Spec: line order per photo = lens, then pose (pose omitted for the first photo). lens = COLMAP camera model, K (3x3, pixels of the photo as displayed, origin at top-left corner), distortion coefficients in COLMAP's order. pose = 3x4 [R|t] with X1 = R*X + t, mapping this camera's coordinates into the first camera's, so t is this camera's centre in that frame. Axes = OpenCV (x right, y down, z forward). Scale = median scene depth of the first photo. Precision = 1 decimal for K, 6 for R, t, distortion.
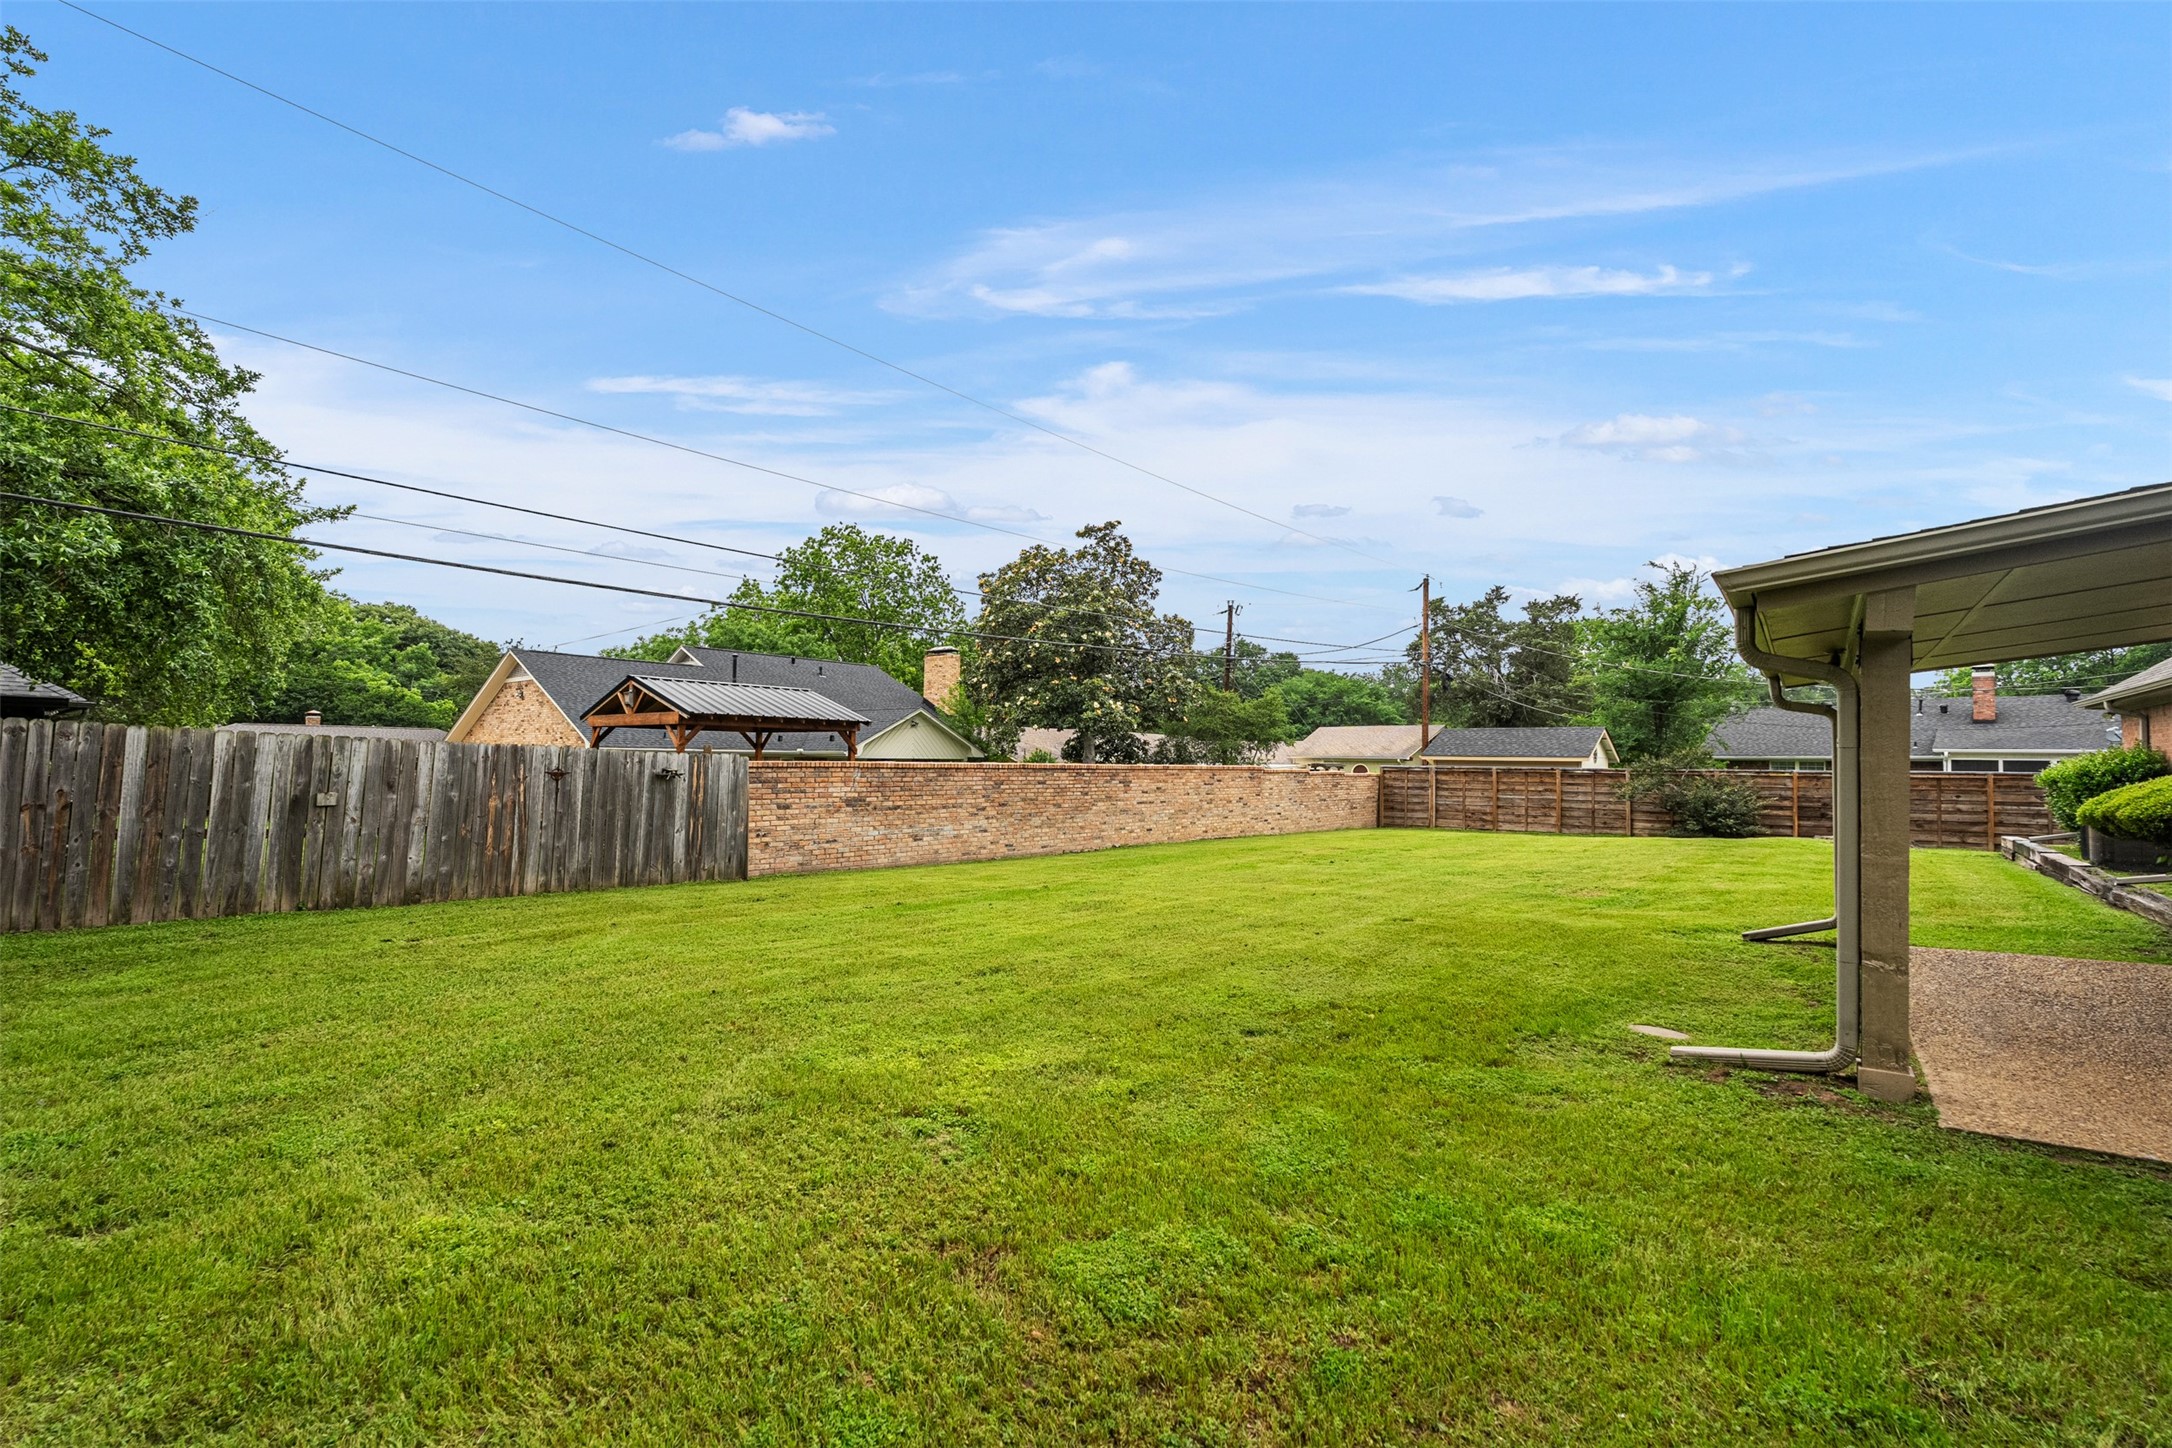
lens RADIAL K [[972.0, 0, 1092.0], [0, 972.0, 719.1], [0, 0, 1]] dist [-0.002269, -0.000327]
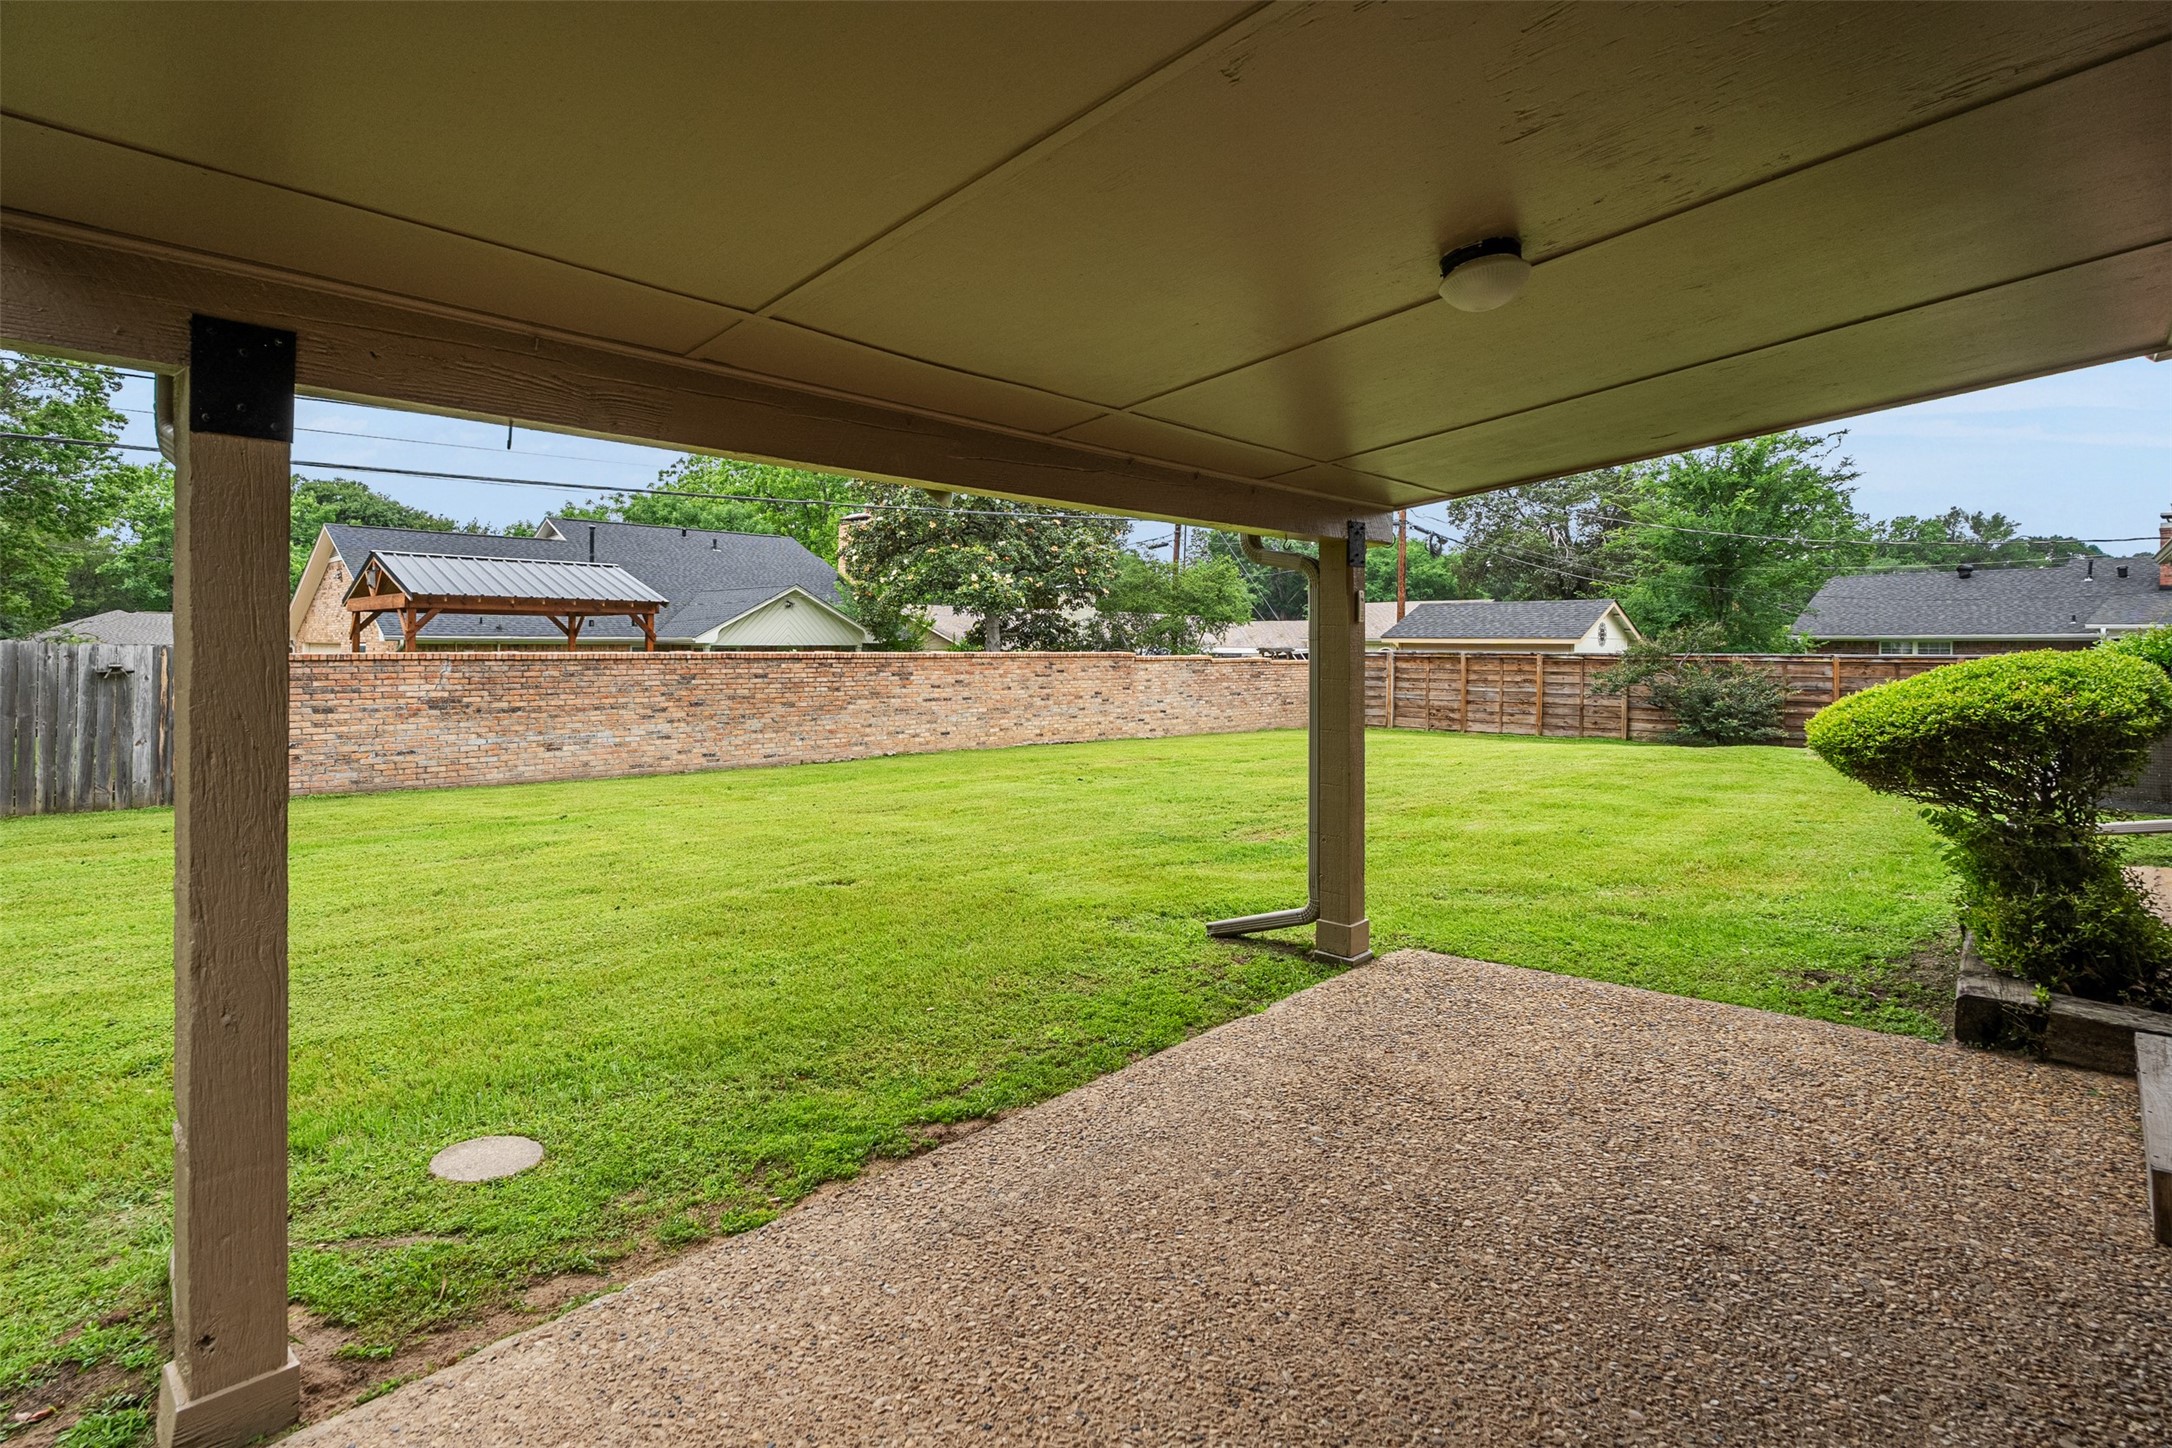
lens RADIAL K [[1094.5, 0, 1080.7], [0, 1094.5, 634.2], [0, 0, 1]] dist [0.000569, -0.001055]
pose [[0.994796, -0.007742, -0.101596, 0.233159], [0.011149, 0.999393, 0.033007, 0.003108], [0.101278, -0.033968, 0.994278, 0.103485]]
